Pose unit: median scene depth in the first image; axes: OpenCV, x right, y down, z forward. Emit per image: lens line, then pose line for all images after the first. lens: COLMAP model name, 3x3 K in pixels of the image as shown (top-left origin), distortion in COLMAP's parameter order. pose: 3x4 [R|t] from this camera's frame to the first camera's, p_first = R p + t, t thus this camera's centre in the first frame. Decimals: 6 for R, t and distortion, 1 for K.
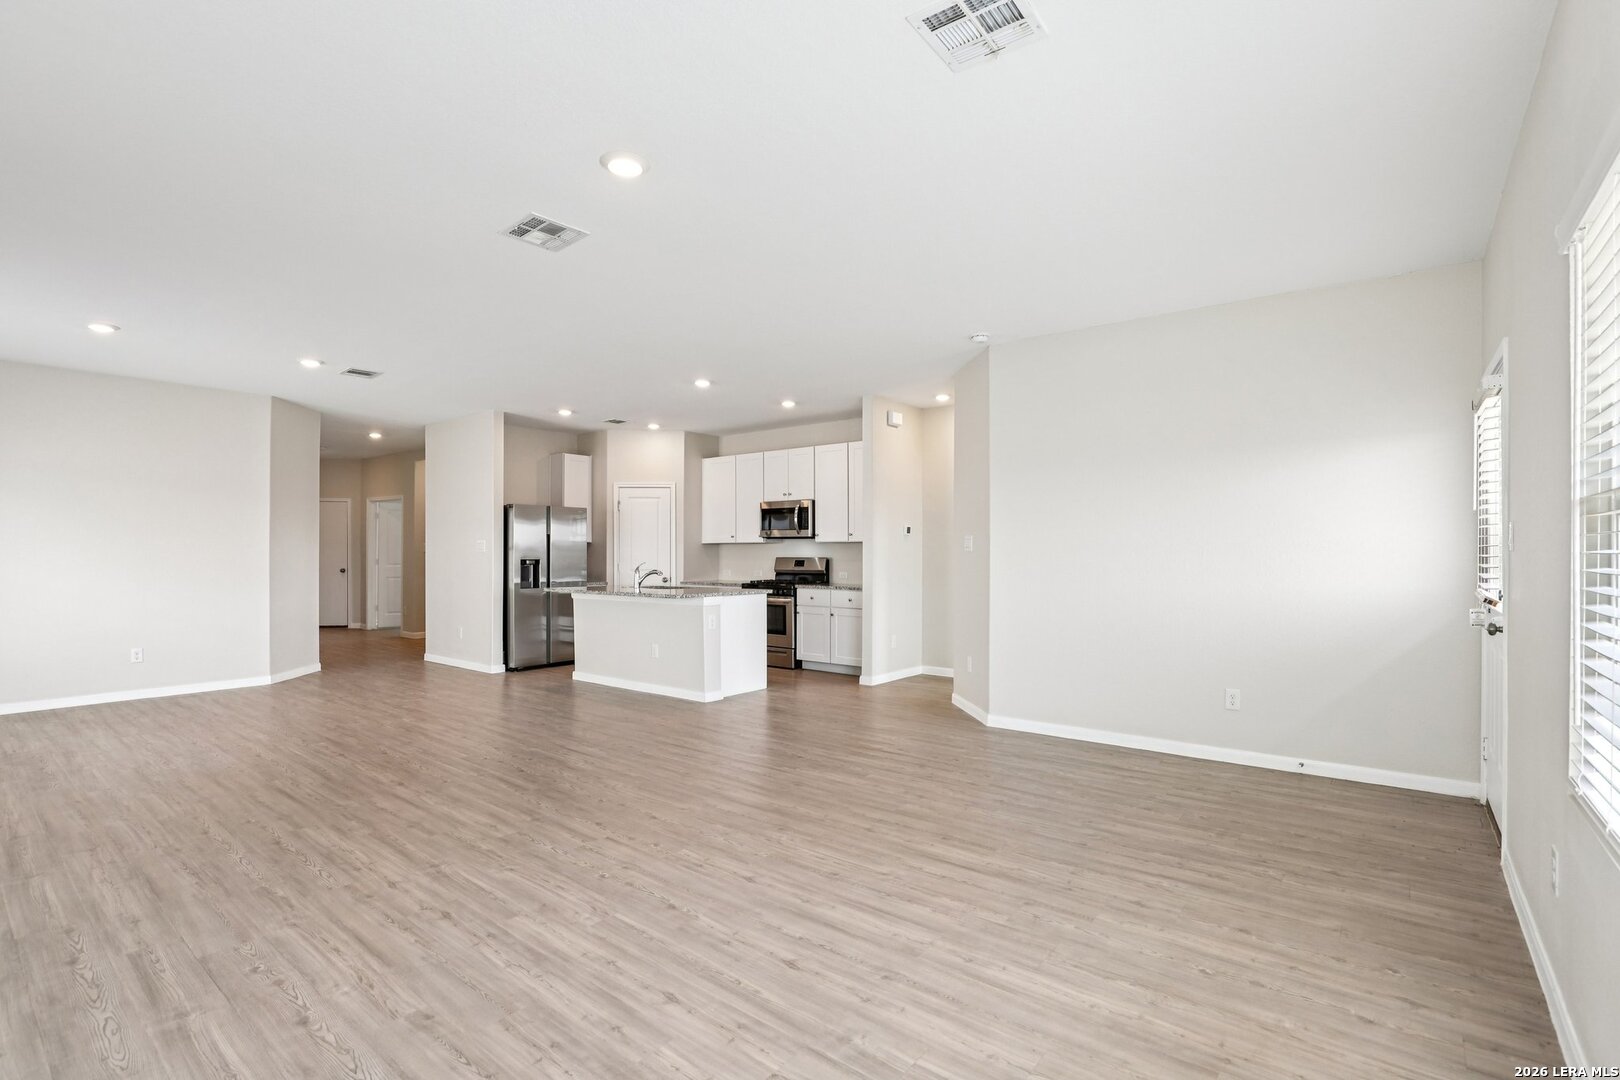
lens RADIAL K [[747.8, 0, 816.0], [0, 747.8, 547.3], [0, 0, 1]] dist [-0.034002, 0.006331]
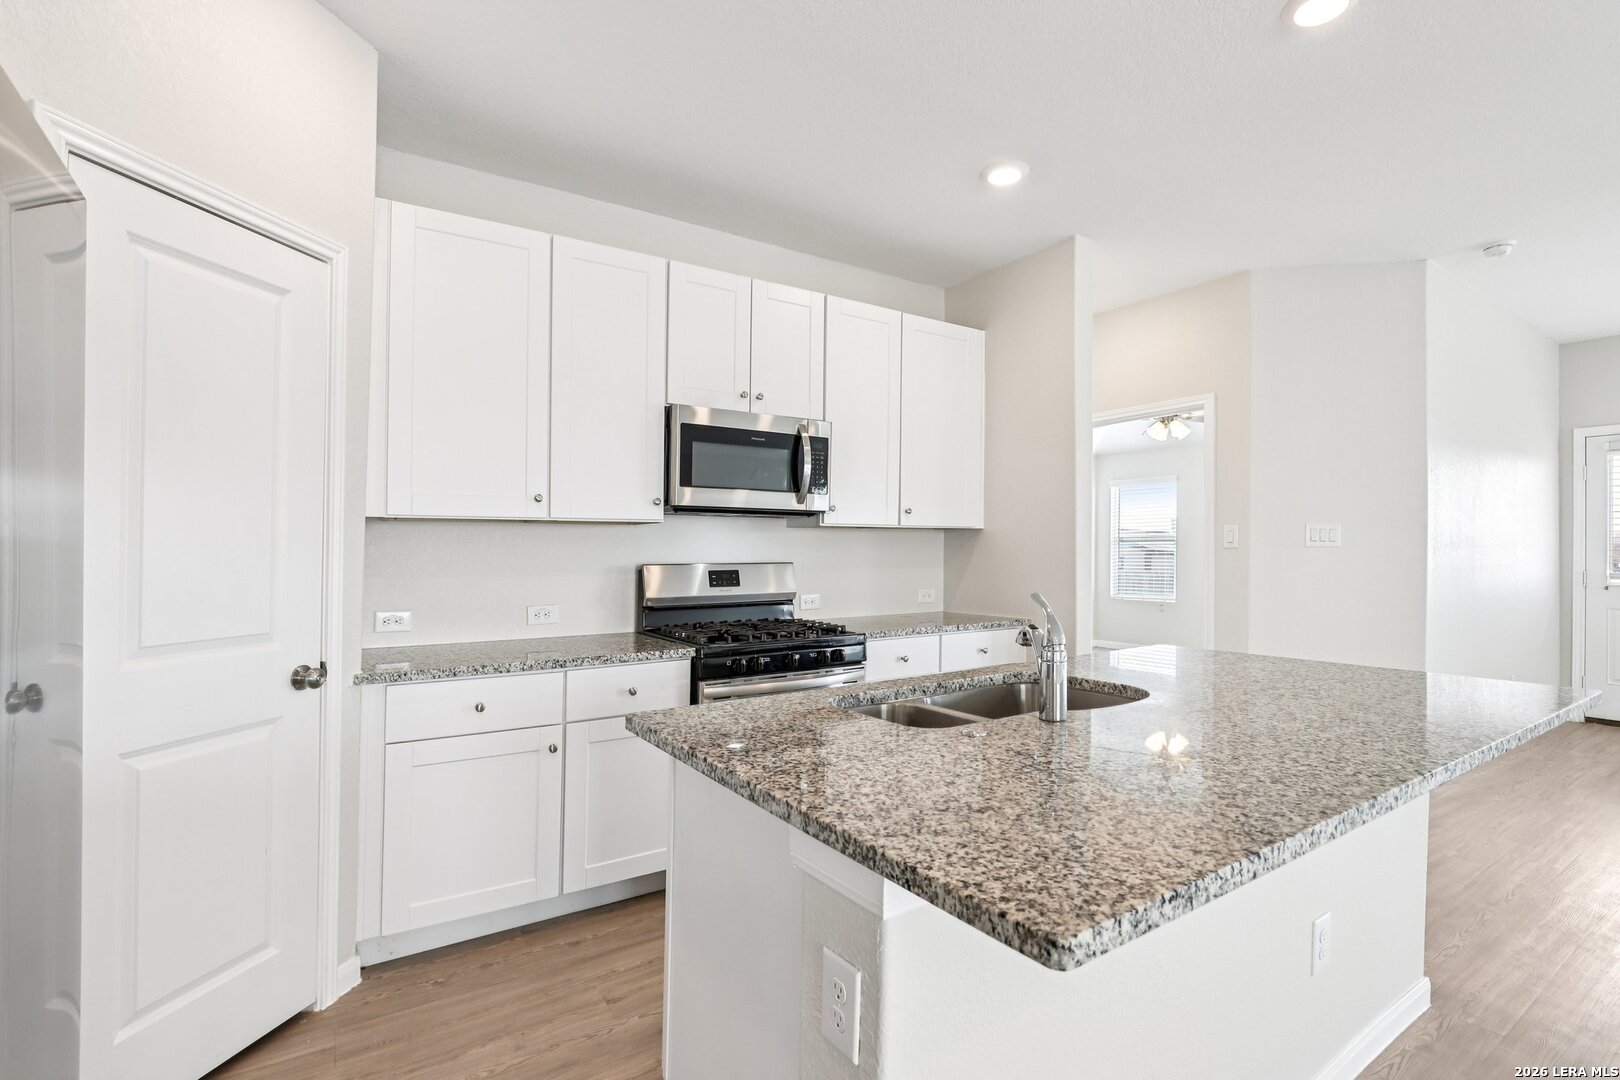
lens RADIAL K [[747.8, 0, 833.7], [0, 747.8, 553.3], [0, 0, 1]] dist [-0.034002, 0.006331]
pose [[0.298440, -0.004109, 0.954419, -0.437208], [-0.003913, 0.999977, 0.005529, 0.006908], [-0.954420, -0.005385, 0.298417, 0.962719]]
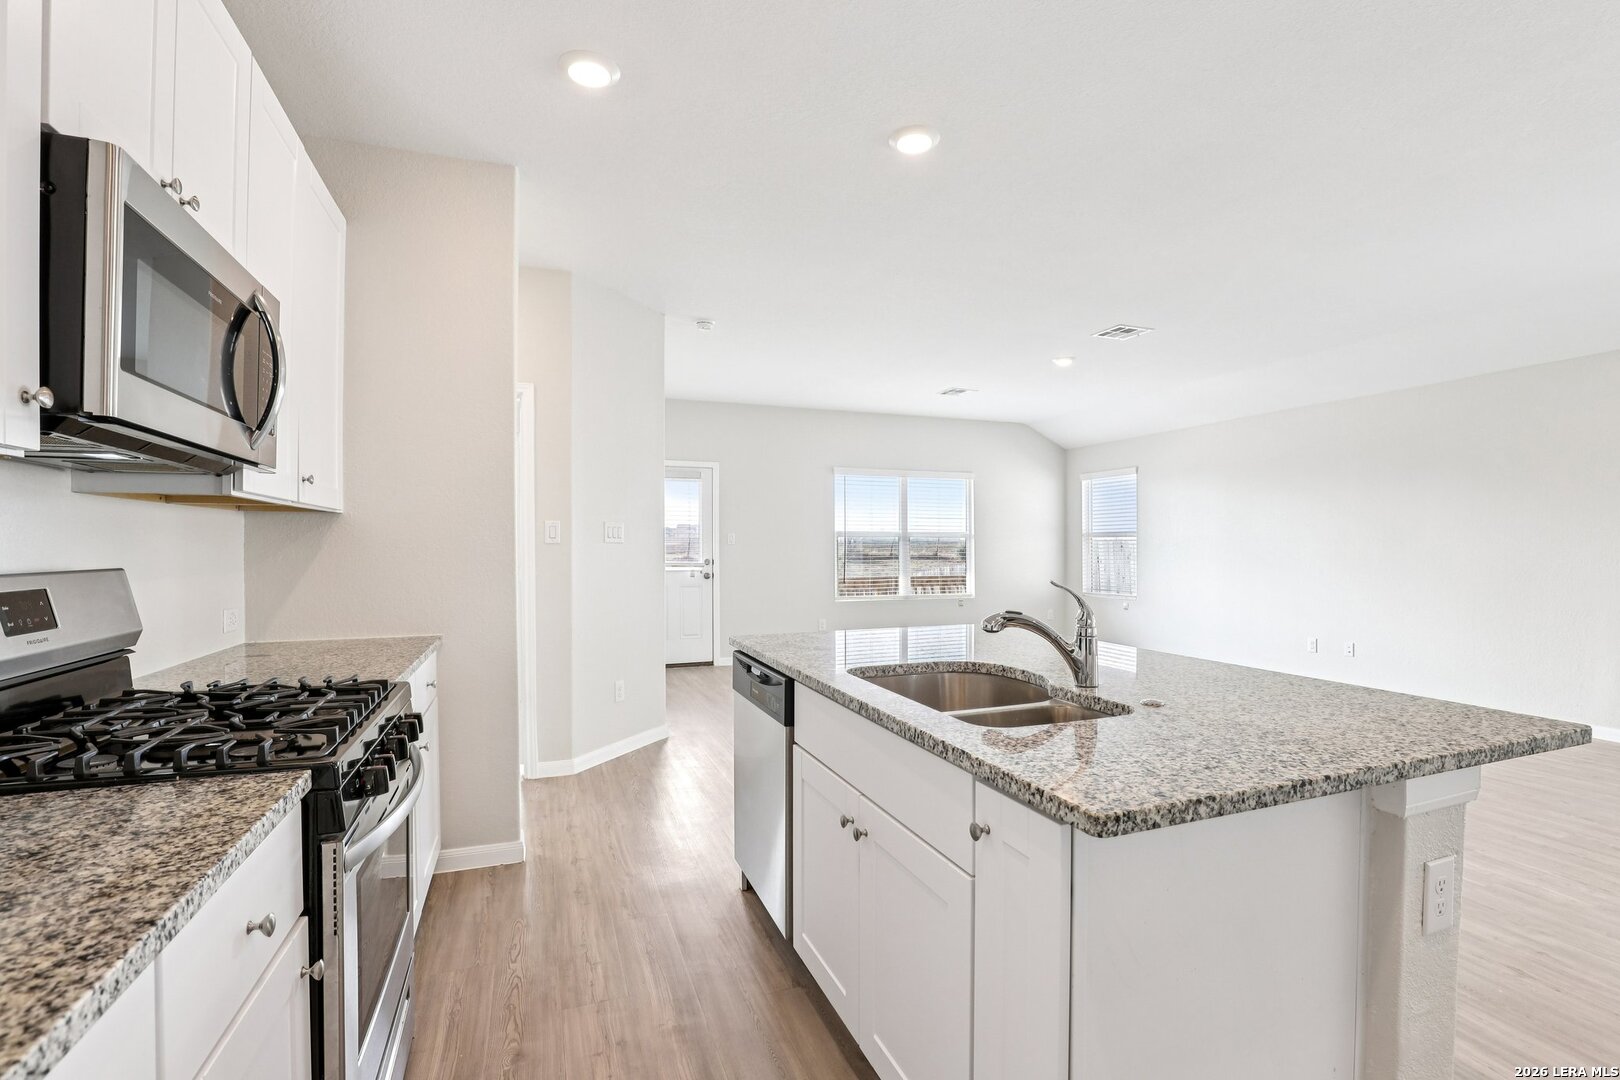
lens RADIAL K [[747.8, 0, 813.5], [0, 747.8, 547.5], [0, 0, 1]] dist [-0.034002, 0.006331]
pose [[-0.860330, 0.001219, 0.509736, -0.281569], [-0.001133, 0.999990, -0.004305, 0.009886], [-0.509736, -0.004281, -0.860320, 1.201479]]
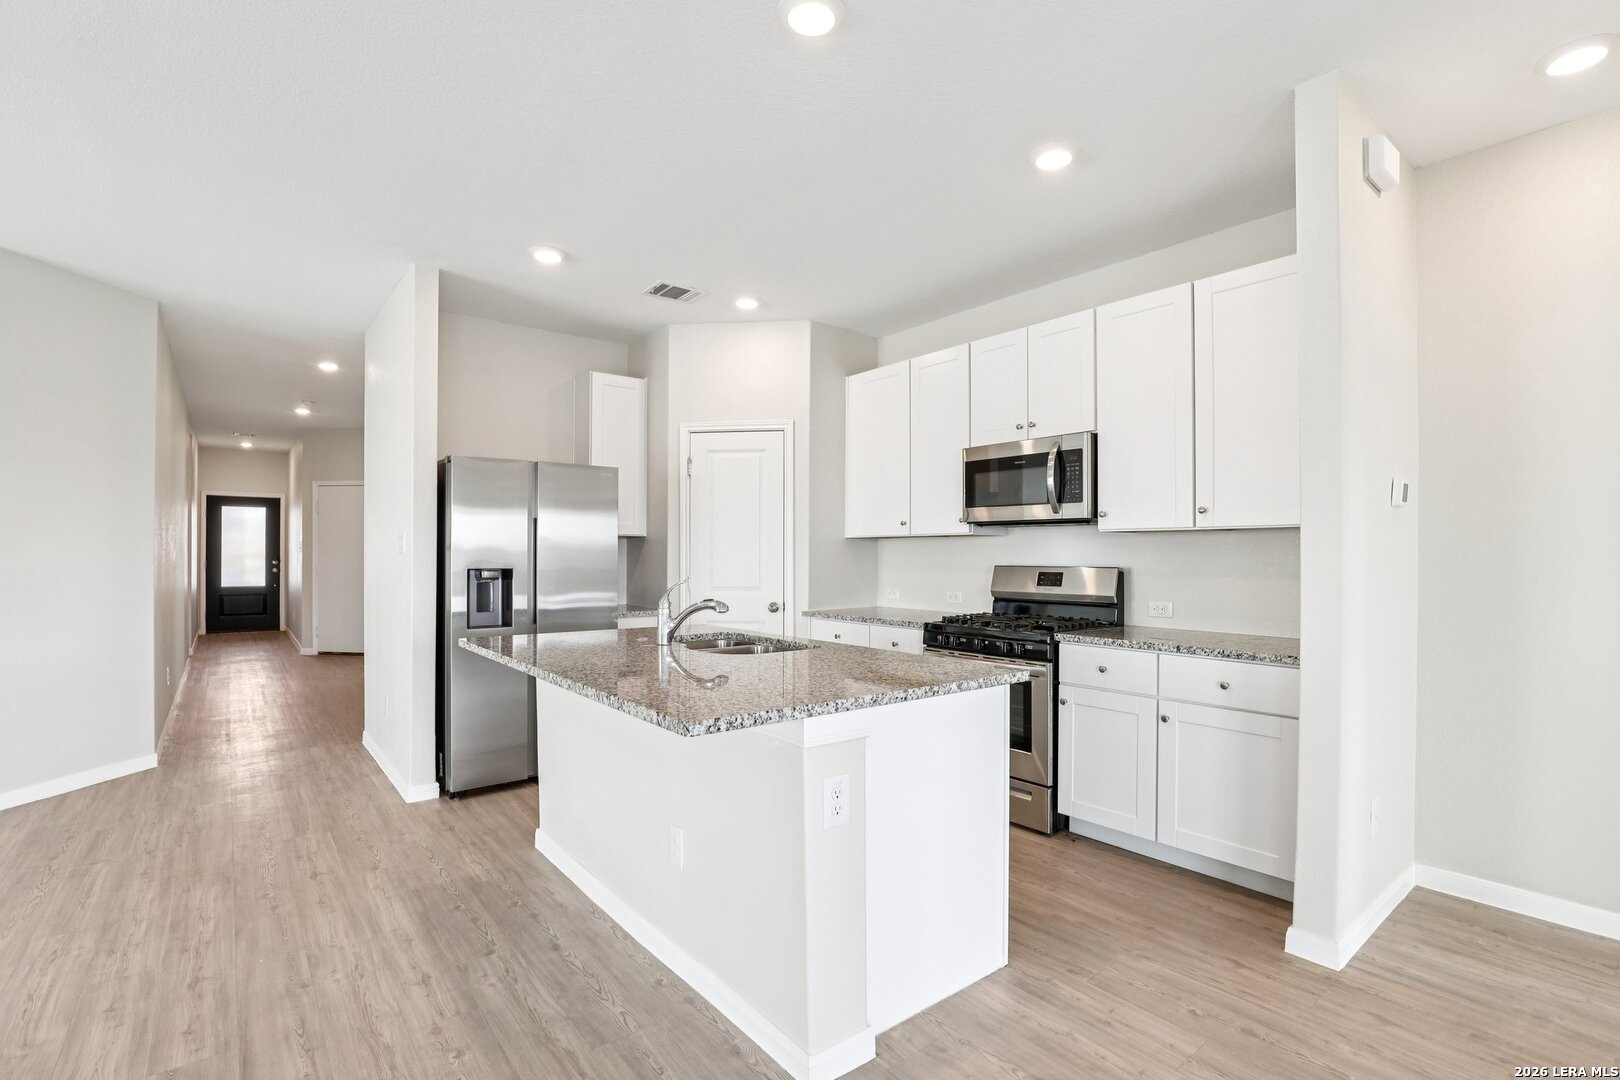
lens RADIAL K [[747.8, 0, 818.6], [0, 747.8, 551.2], [0, 0, 1]] dist [-0.034002, 0.006331]
pose [[0.975991, 0.001195, -0.217809, -0.070864], [-0.000556, 0.999995, 0.002992, 0.003483], [0.217811, -0.002799, 0.975987, 0.608542]]
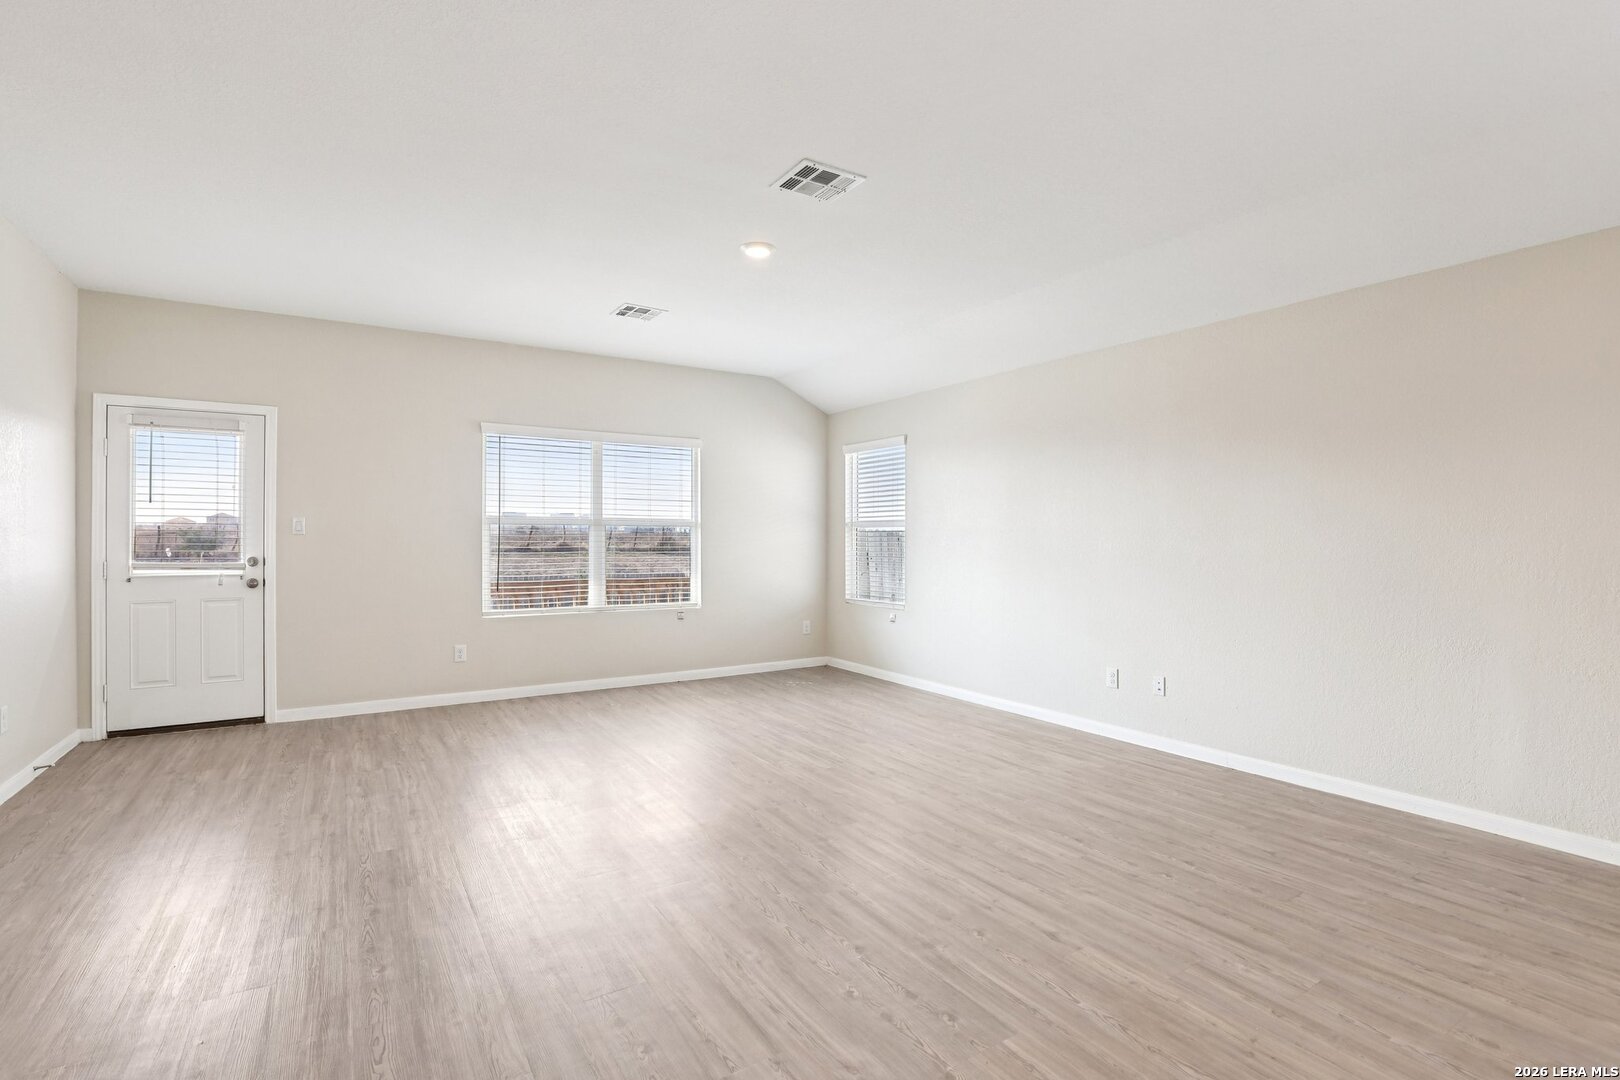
lens RADIAL K [[747.8, 0, 817.9], [0, 747.8, 534.0], [0, 0, 1]] dist [-0.034002, 0.006331]
pose [[-0.947565, -0.001656, 0.319560, -0.307023], [-0.004311, 0.999962, -0.007601, 0.004319], [-0.319535, -0.008580, -0.947536, 0.865625]]
